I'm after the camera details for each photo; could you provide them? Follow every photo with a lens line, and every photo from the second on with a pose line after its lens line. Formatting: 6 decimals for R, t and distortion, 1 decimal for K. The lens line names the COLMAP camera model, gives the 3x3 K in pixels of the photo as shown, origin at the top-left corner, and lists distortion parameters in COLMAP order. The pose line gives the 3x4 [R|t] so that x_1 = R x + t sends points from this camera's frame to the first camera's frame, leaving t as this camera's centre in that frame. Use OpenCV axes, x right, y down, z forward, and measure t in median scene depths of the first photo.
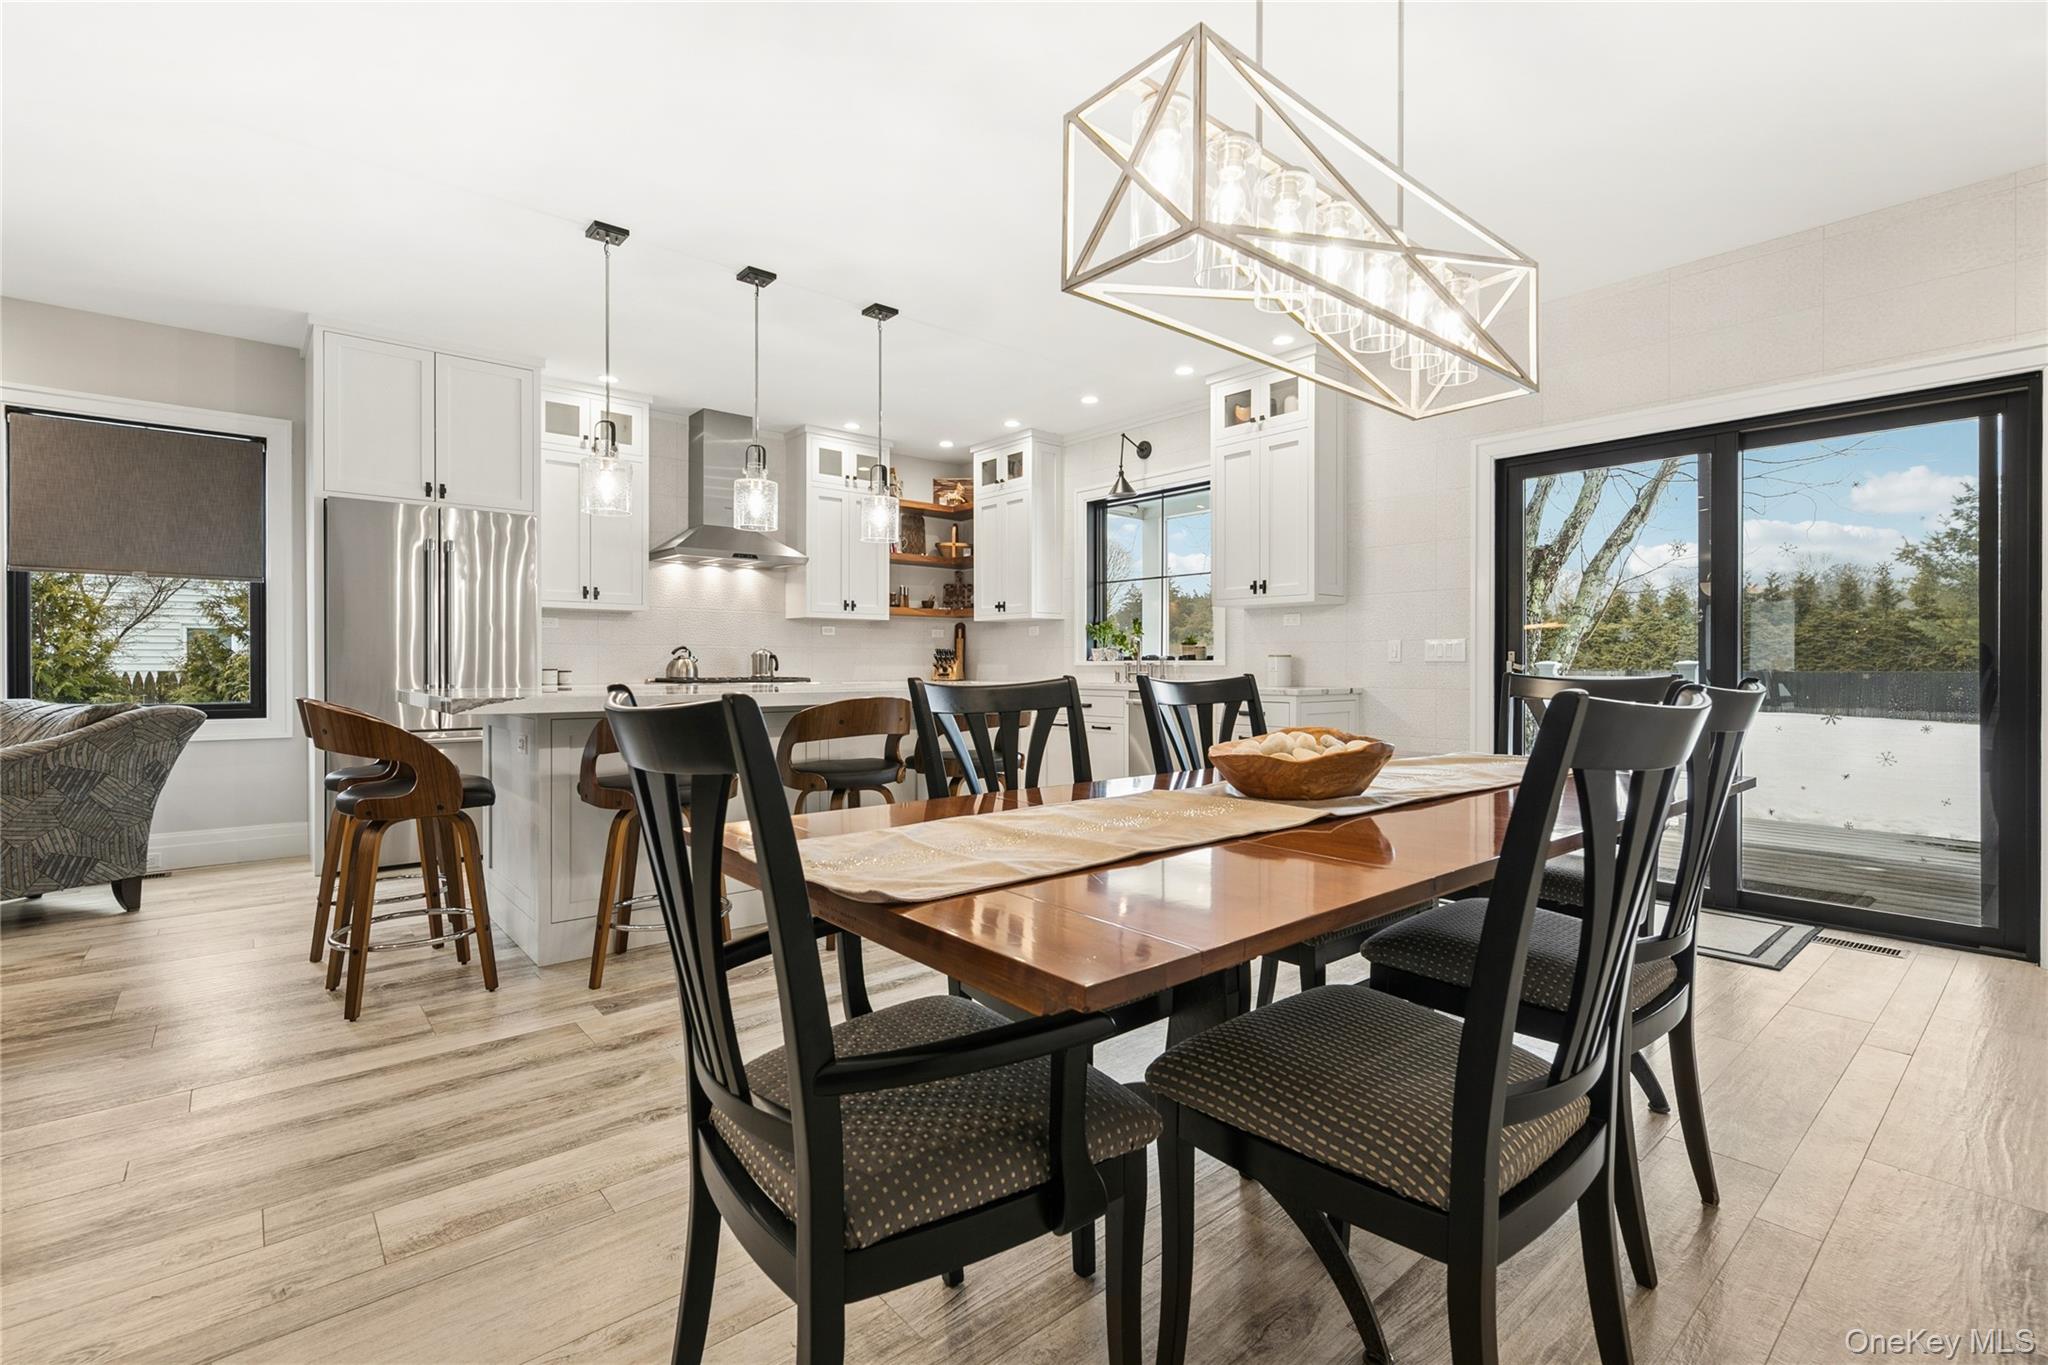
lens RADIAL K [[934.3, 0, 1033.6], [0, 934.3, 664.2], [0, 0, 1]] dist [-0.001555, 0.000116]
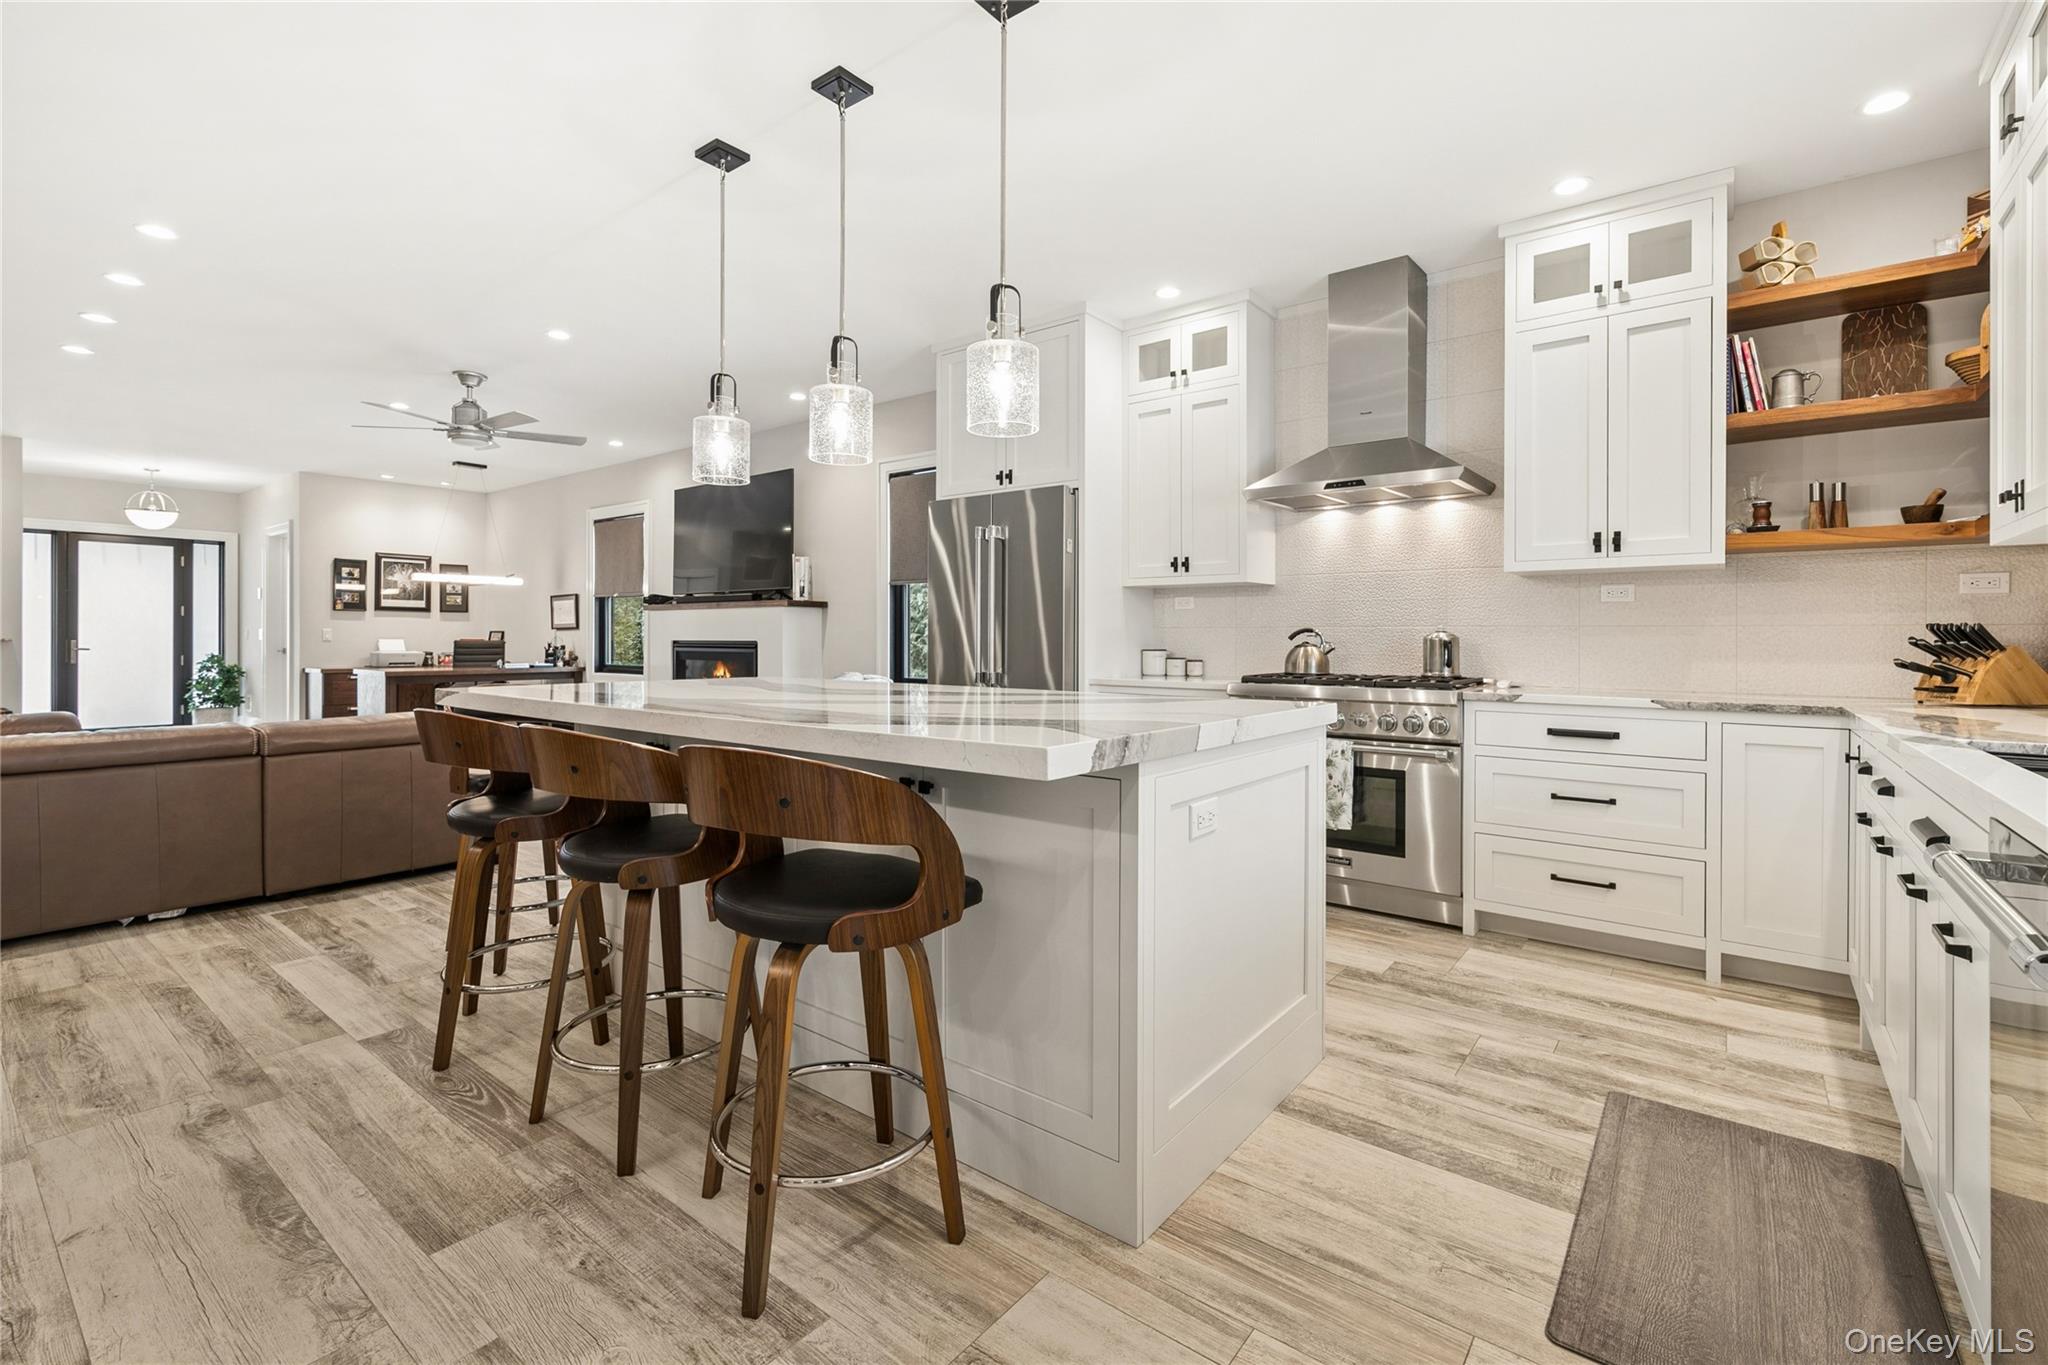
lens RADIAL K [[898.4, 0, 1025.8], [0, 898.4, 638.0], [0, 0, 1]] dist [0.000459, -0.000551]
pose [[0.189635, -0.000491, -0.981855, 0.239841], [-0.002769, 0.999996, -0.001035, -0.010690], [0.981851, 0.002916, 0.189632, 0.658664]]
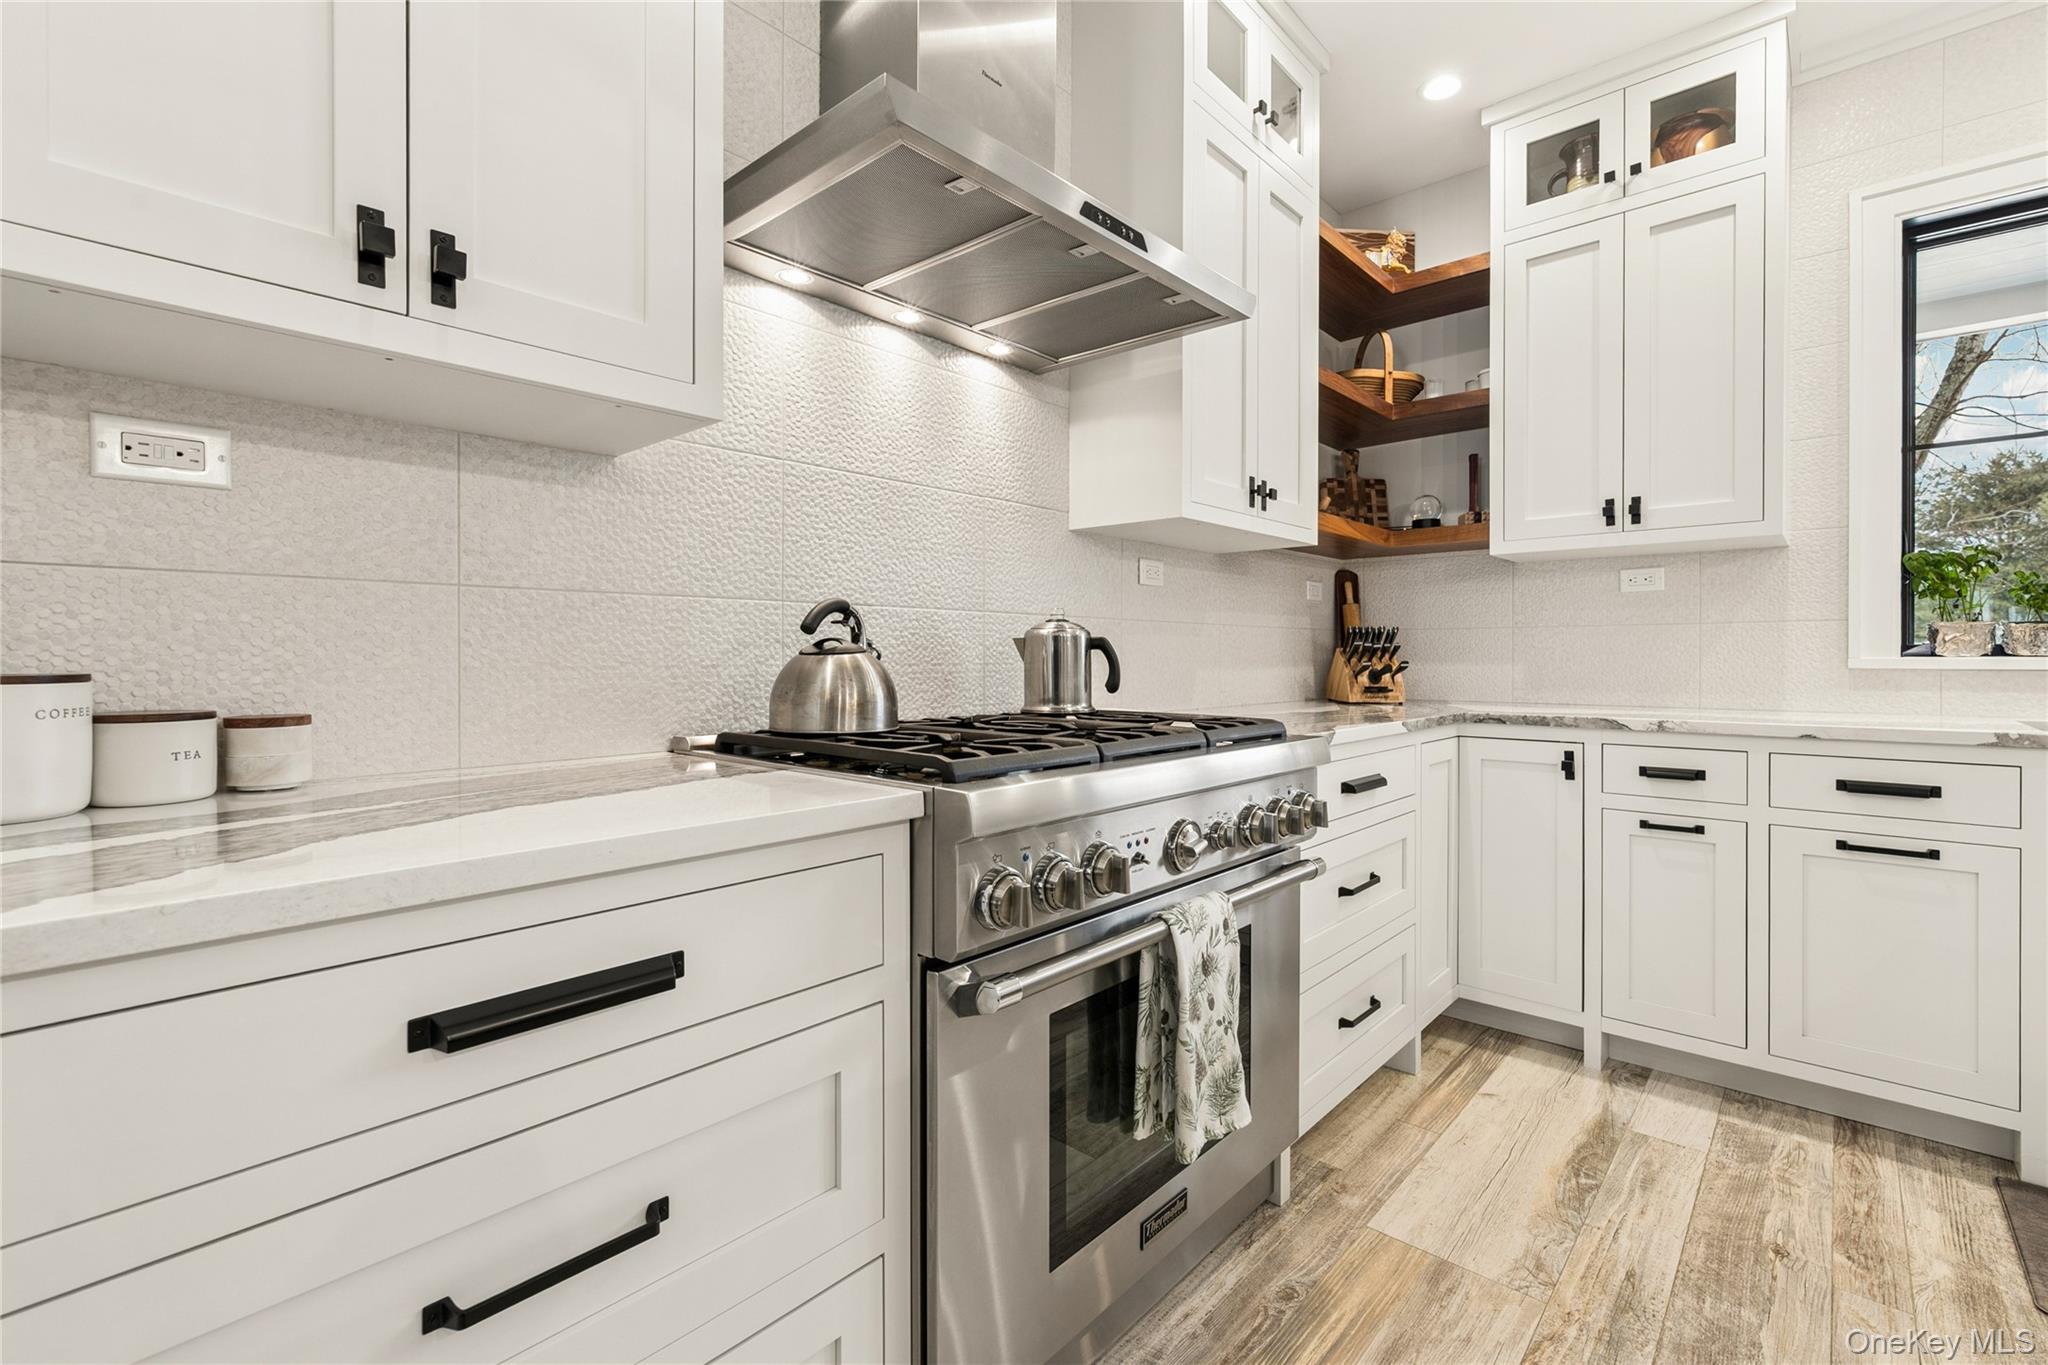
lens RADIAL K [[898.4, 0, 1036.6], [0, 898.4, 658.6], [0, 0, 1]] dist [0.000459, -0.000551]
pose [[0.991740, -0.003256, 0.128224, -0.350177], [0.002883, 0.999991, 0.003092, -0.004738], [-0.128233, -0.002697, 0.991740, 0.753802]]
